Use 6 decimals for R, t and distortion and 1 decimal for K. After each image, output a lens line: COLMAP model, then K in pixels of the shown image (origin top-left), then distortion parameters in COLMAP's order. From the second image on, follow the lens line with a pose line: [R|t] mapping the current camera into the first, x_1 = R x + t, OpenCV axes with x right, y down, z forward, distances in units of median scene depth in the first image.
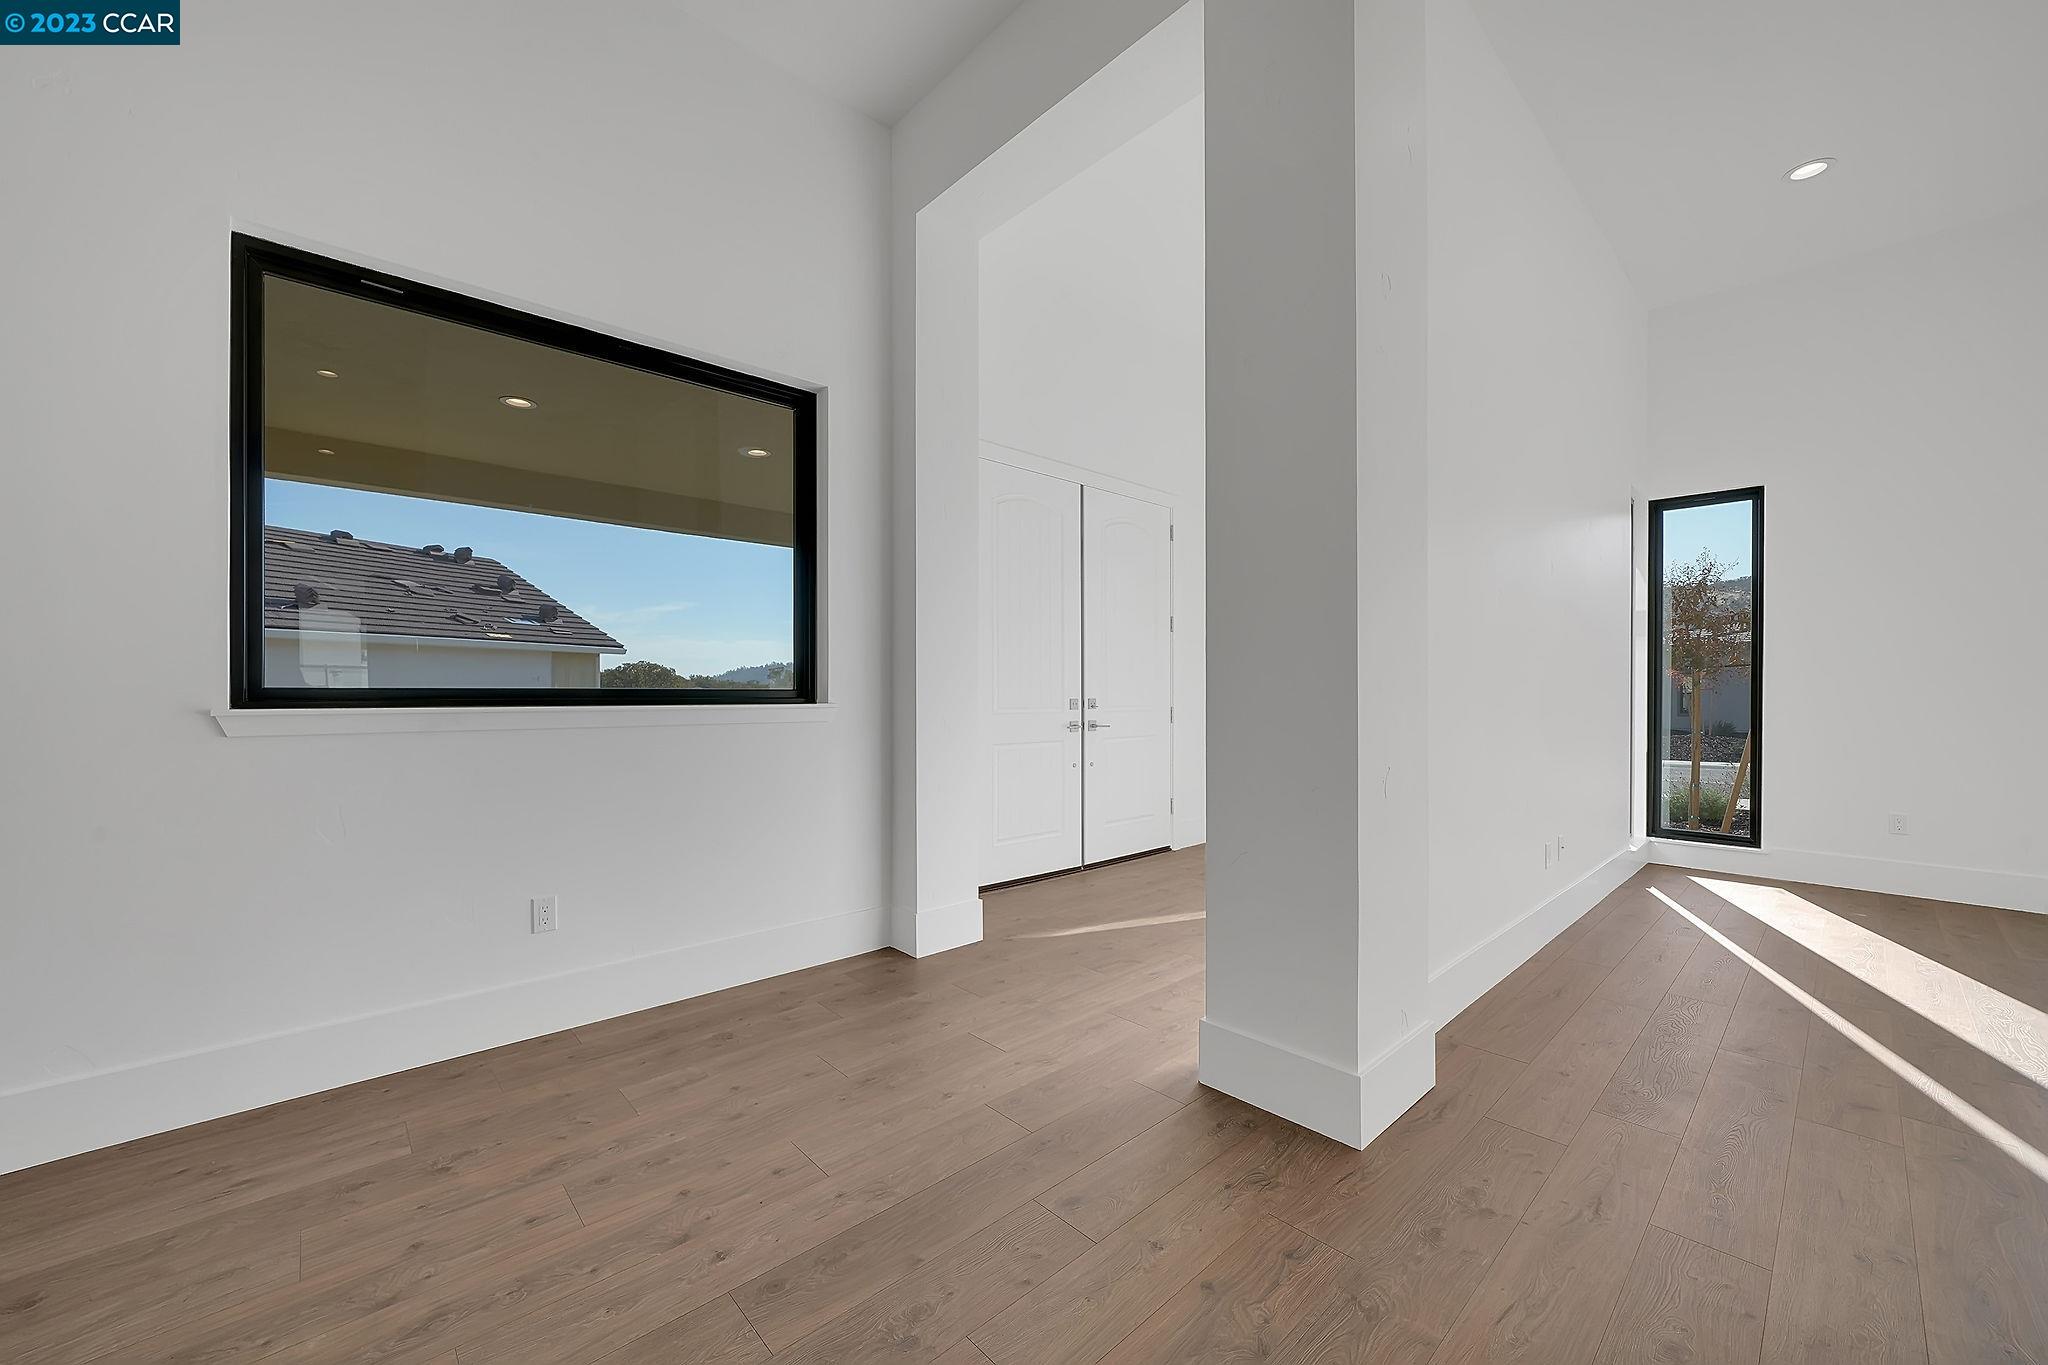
lens RADIAL K [[781.0, 0, 1006.1], [0, 781.0, 688.7], [0, 0, 1]] dist [-0.019661, 0.000150]
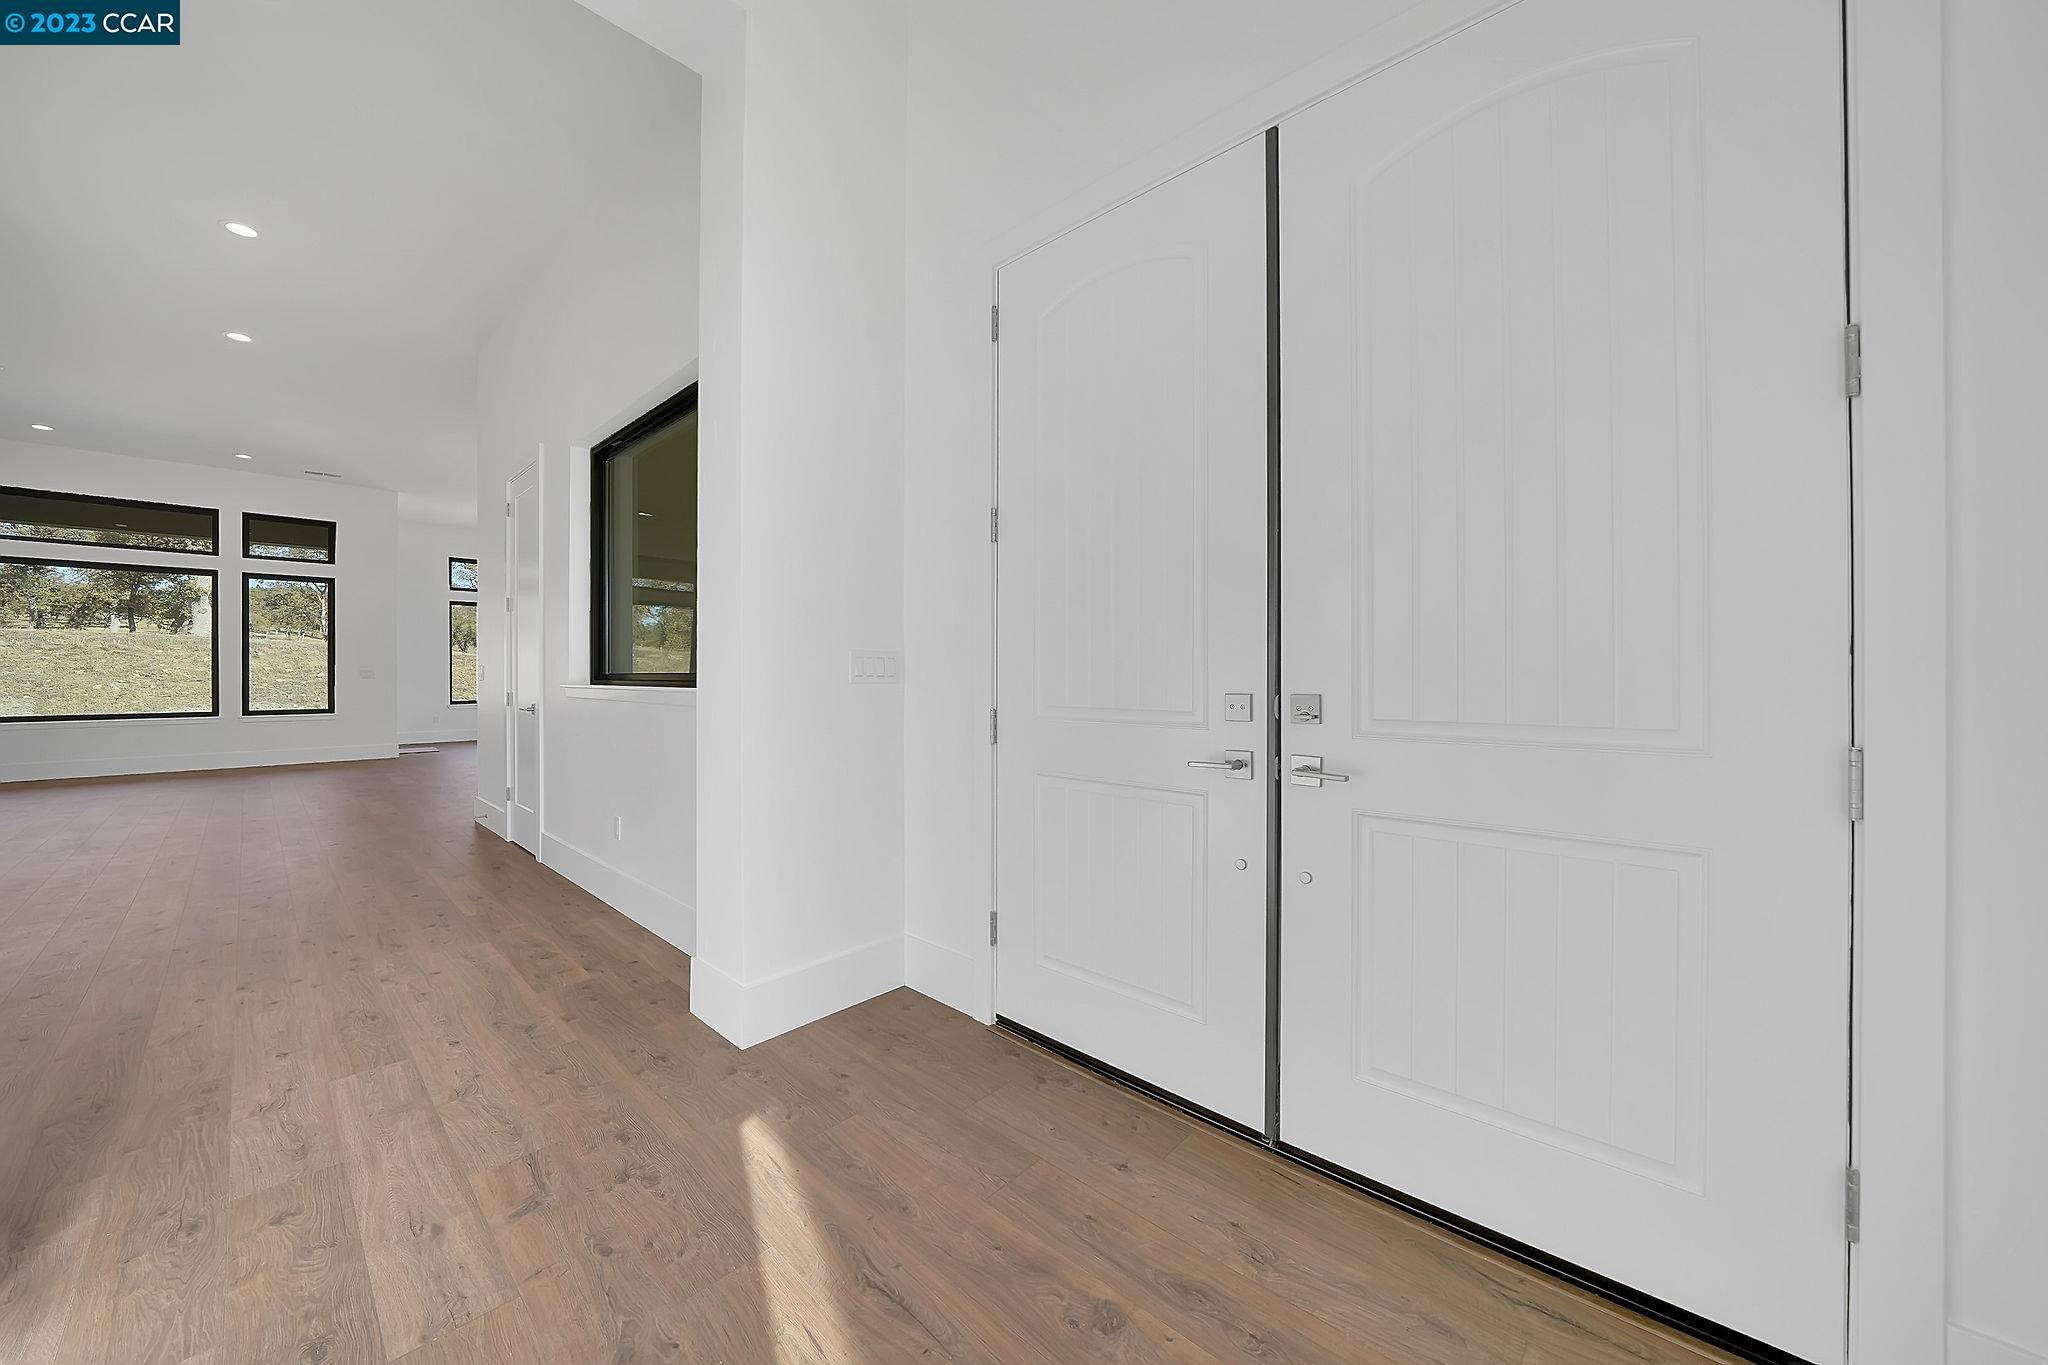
lens RADIAL K [[721.2, 0, 997.5], [0, 721.2, 671.5], [0, 0, 1]] dist [-0.017014, 0.000044]
pose [[0.085242, -0.007205, -0.996334, 0.667215], [0.003426, 0.999970, -0.006938, 0.005430], [0.996354, -0.002822, 0.085264, 1.296763]]
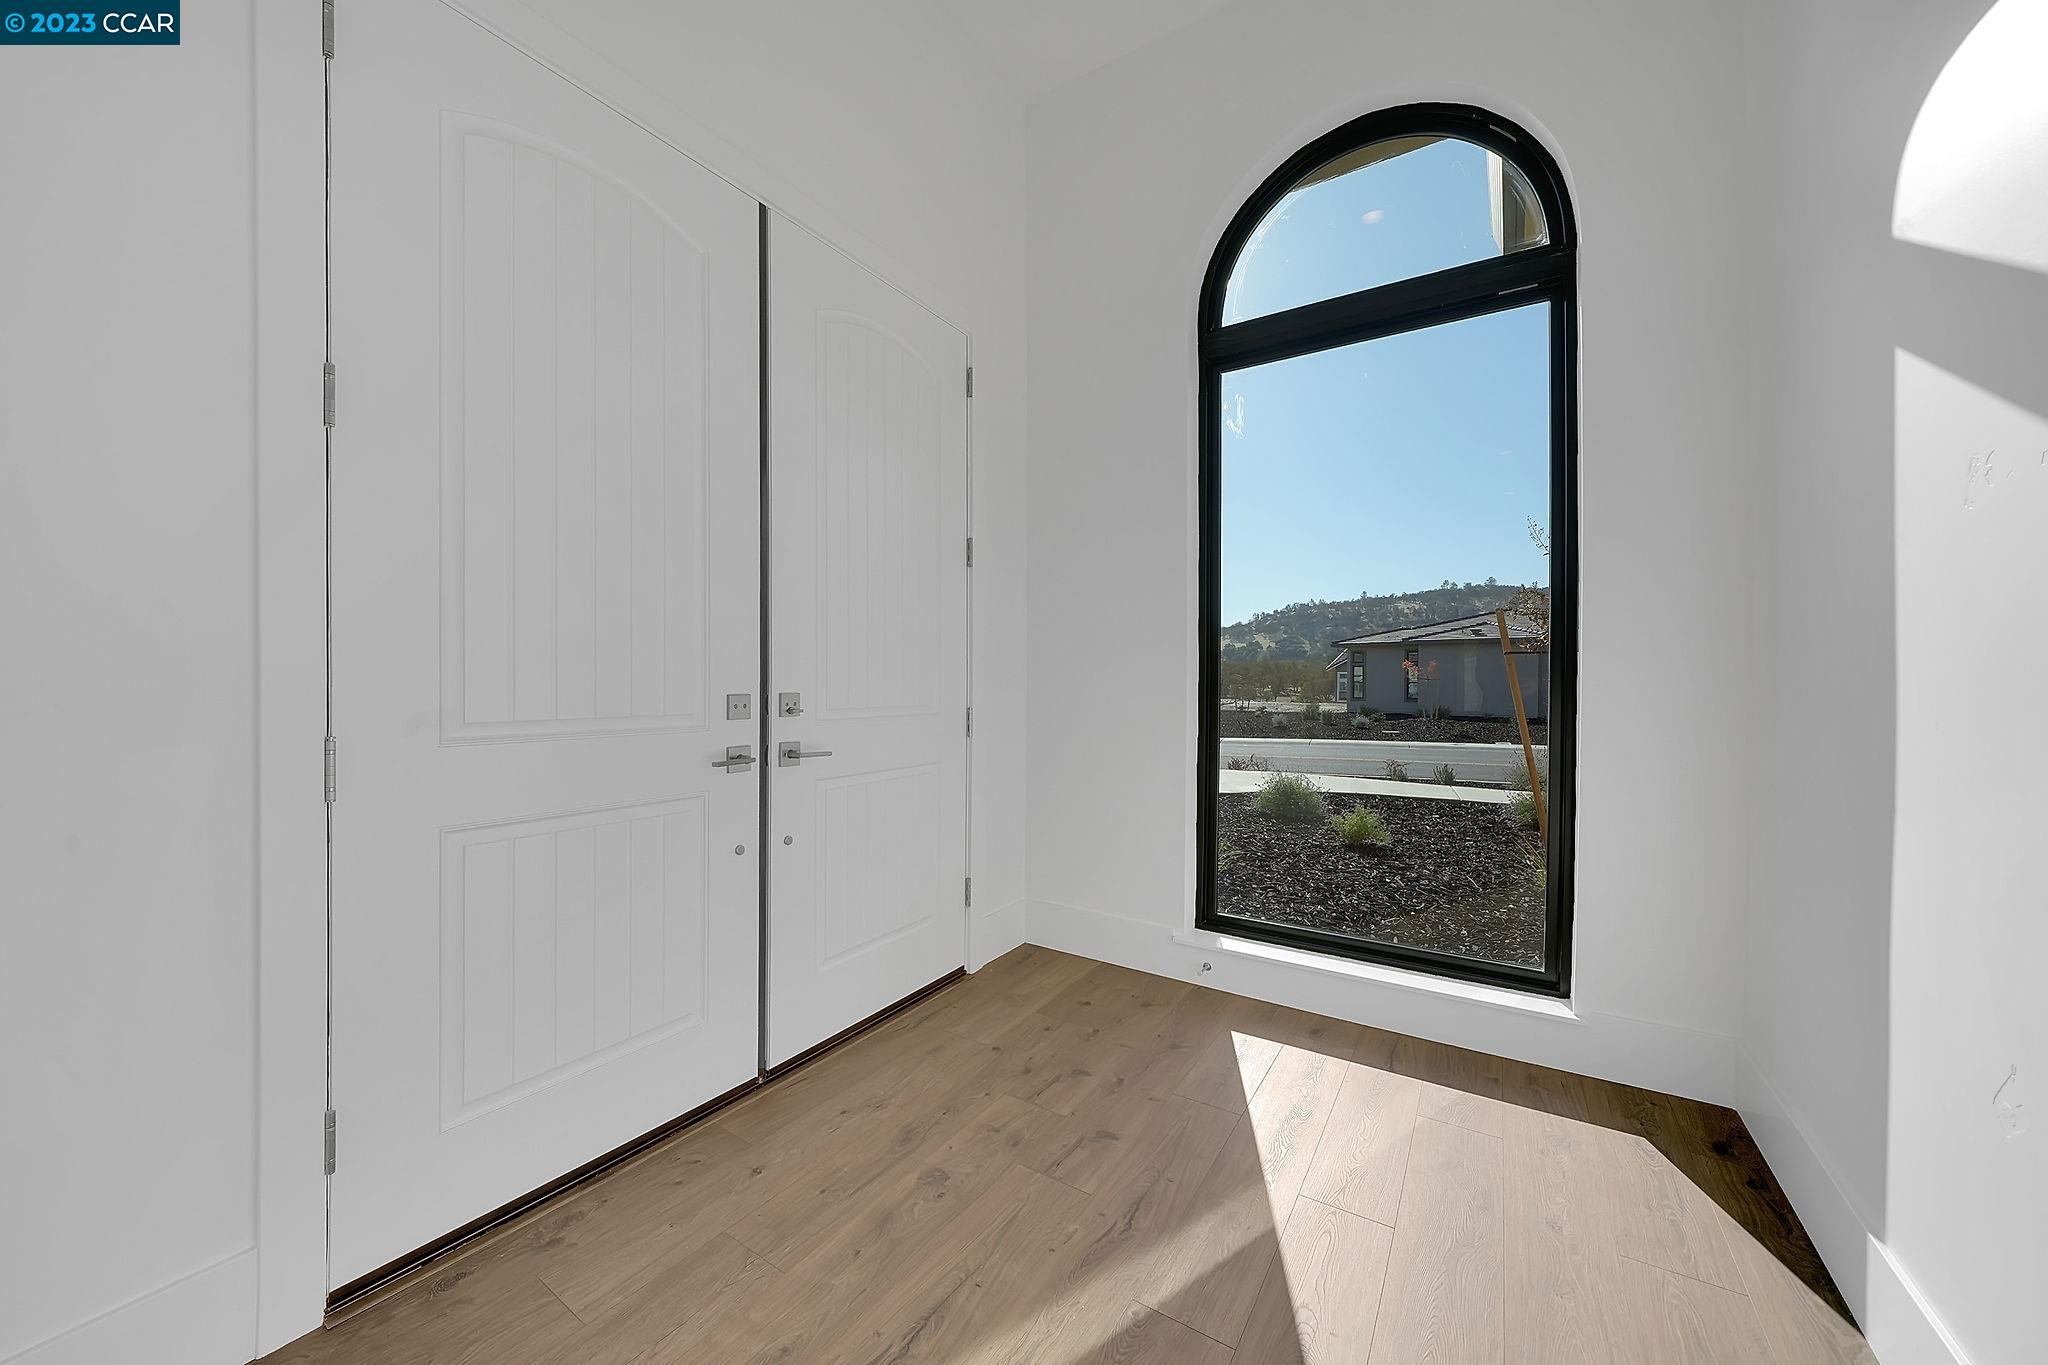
lens RADIAL K [[756.5, 0, 1006.1], [0, 756.5, 677.2], [0, 0, 1]] dist [-0.011098, 0.000113]
pose [[0.971110, 0.000456, 0.238631, 0.199433], [-0.002804, 0.999951, 0.009503, -0.001724], [-0.238615, -0.009897, 0.971064, 0.859747]]
